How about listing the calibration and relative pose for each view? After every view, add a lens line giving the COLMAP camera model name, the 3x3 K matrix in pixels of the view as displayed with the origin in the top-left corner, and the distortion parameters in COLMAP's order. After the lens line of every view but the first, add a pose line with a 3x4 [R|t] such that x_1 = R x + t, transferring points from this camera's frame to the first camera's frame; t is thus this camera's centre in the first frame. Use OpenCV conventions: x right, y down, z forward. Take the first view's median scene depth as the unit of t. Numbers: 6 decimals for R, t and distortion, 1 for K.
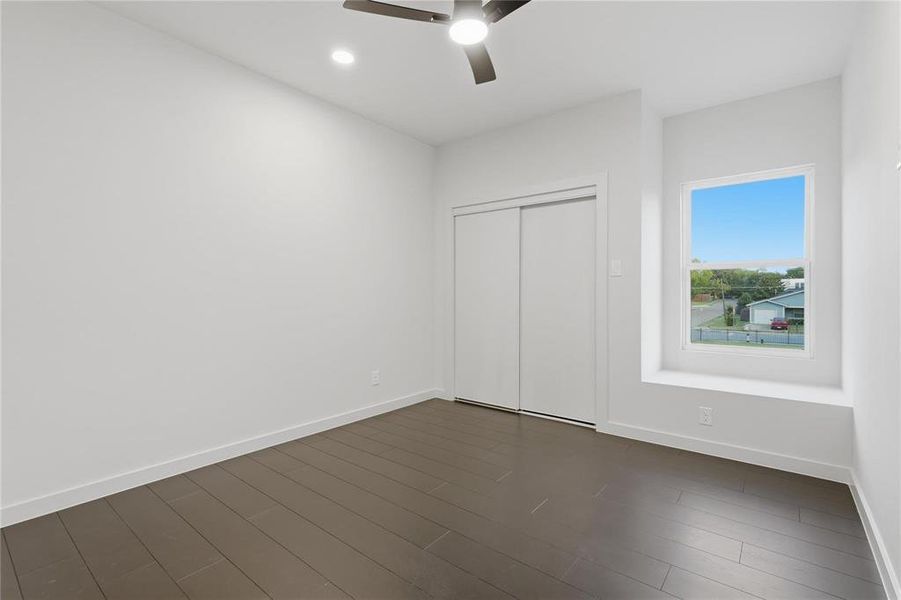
lens RADIAL K [[415.6, 0, 449.4], [0, 415.6, 297.5], [0, 0, 1]] dist [-0.001054, -0.001462]
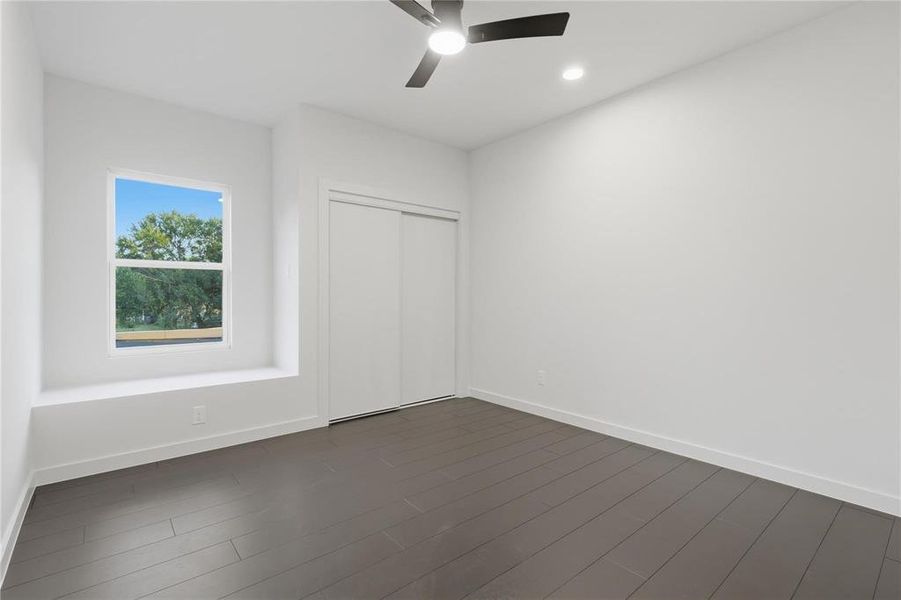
lens RADIAL K [[415.6, 0, 449.2], [0, 415.6, 298.4], [0, 0, 1]] dist [-0.001054, -0.001462]
pose [[0.193459, -0.005877, 0.981091, -0.509661], [0.003192, 0.999981, 0.005361, -0.002721], [-0.981103, 0.002095, 0.193474, 0.415793]]
